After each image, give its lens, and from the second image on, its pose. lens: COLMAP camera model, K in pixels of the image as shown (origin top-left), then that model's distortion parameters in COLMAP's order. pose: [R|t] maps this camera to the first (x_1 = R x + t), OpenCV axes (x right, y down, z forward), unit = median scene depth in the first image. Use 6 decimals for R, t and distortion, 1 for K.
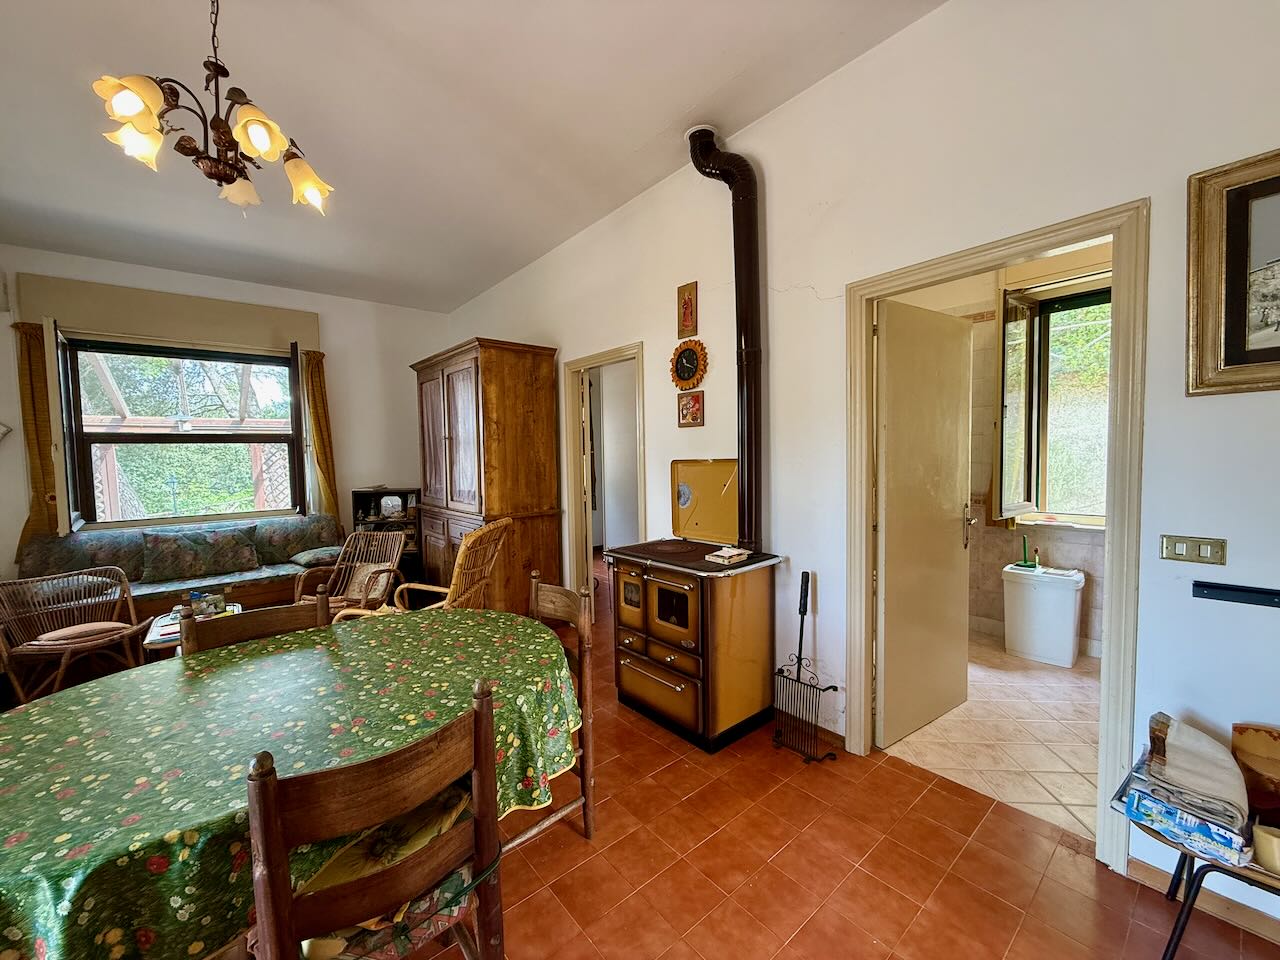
lens RADIAL K [[507.9, 0, 636.0], [0, 507.9, 479.9], [0, 0, 1]] dist [0.000528, -0.000162]
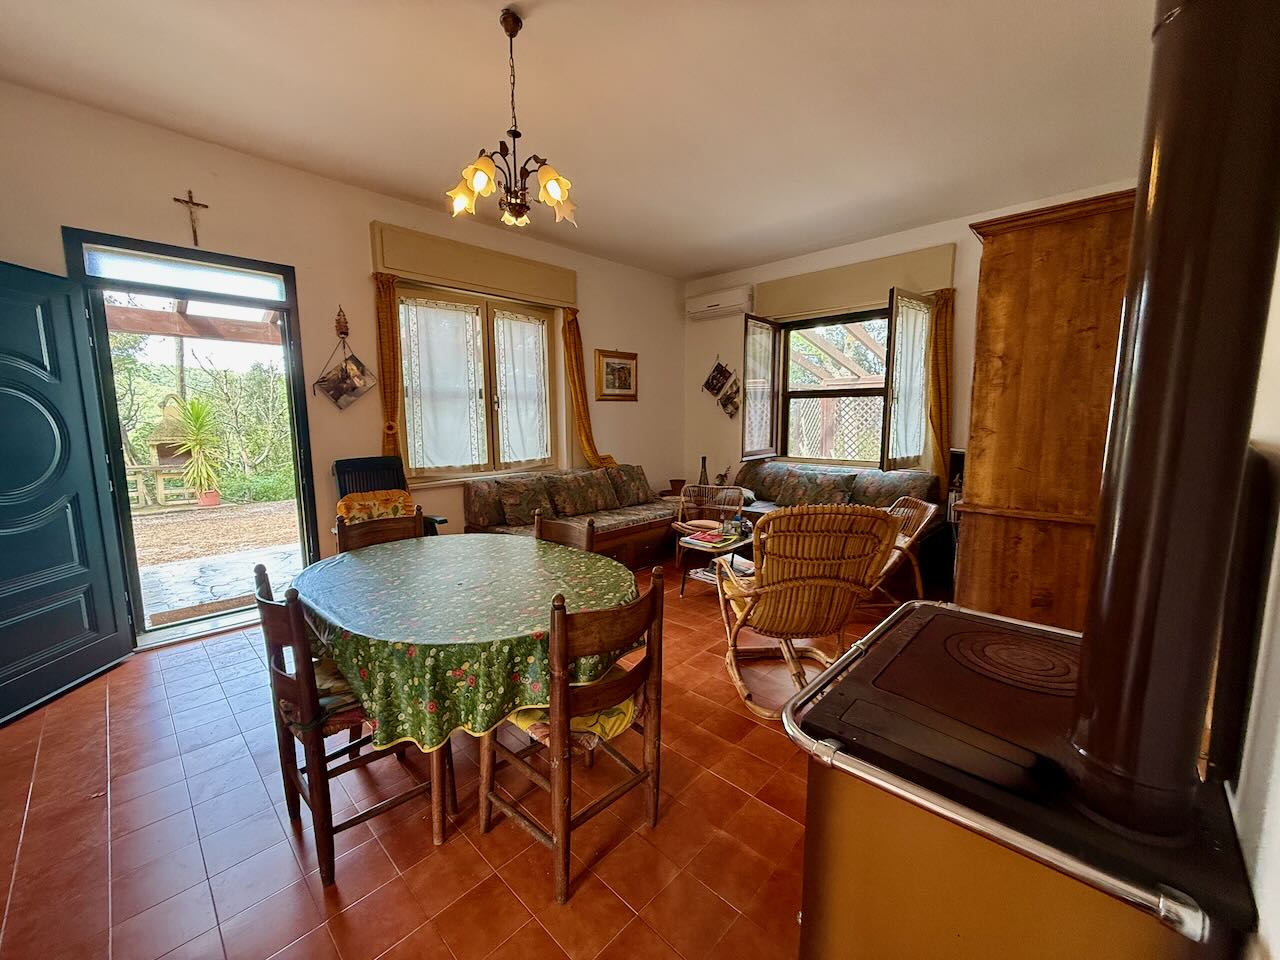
lens RADIAL K [[507.9, 0, 636.0], [0, 507.9, 479.9], [0, 0, 1]] dist [0.000528, -0.000162]
pose [[0.110084, 0.144420, -0.983374, 0.454756], [-0.046720, 0.989045, 0.140023, -0.048303], [0.992824, 0.030529, 0.115625, 0.750745]]
